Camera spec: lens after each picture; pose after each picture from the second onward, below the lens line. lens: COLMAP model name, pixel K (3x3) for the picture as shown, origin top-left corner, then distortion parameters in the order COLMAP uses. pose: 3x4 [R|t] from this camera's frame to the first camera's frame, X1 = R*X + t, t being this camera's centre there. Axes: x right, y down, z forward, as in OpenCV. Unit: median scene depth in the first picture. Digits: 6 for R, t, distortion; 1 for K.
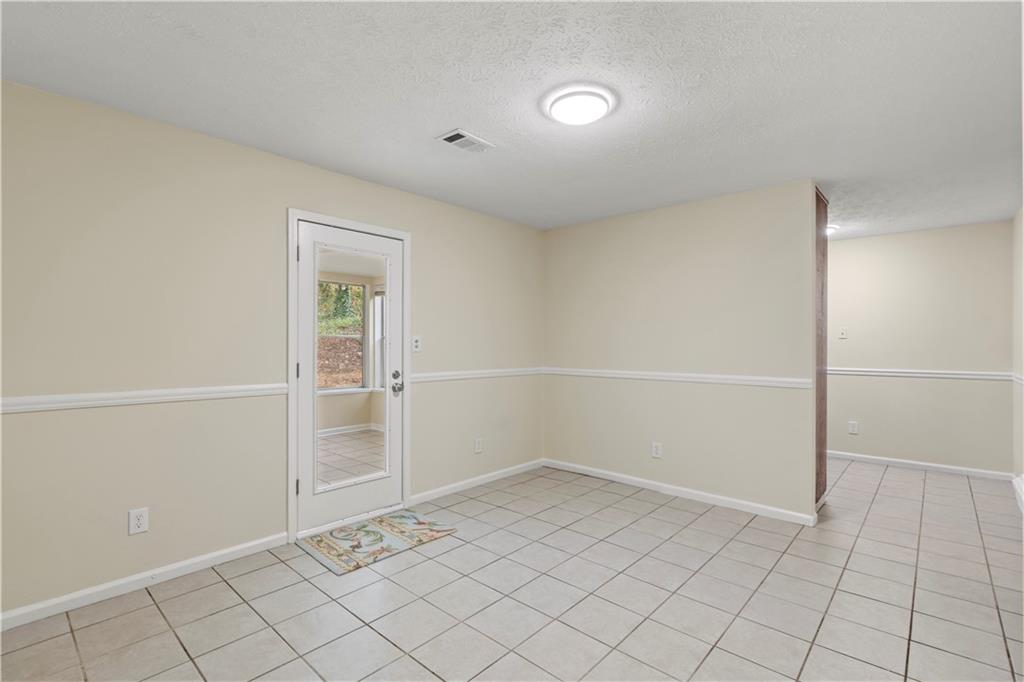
lens RADIAL K [[469.5, 0, 505.1], [0, 469.5, 343.4], [0, 0, 1]] dist [-0.011195, 0.002286]
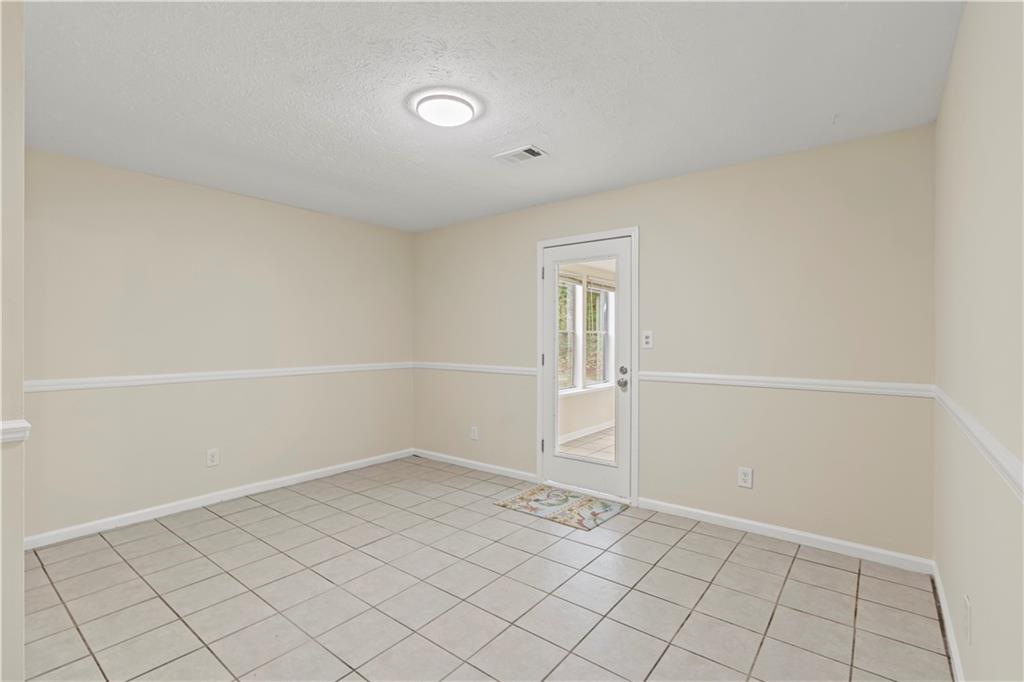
lens RADIAL K [[469.5, 0, 517.4], [0, 469.5, 342.3], [0, 0, 1]] dist [-0.011195, 0.002286]
pose [[0.081130, 0.008239, -0.996669, 0.850079], [0.003507, 0.999957, 0.008552, -0.004321], [0.996697, -0.004189, 0.081098, 0.765200]]
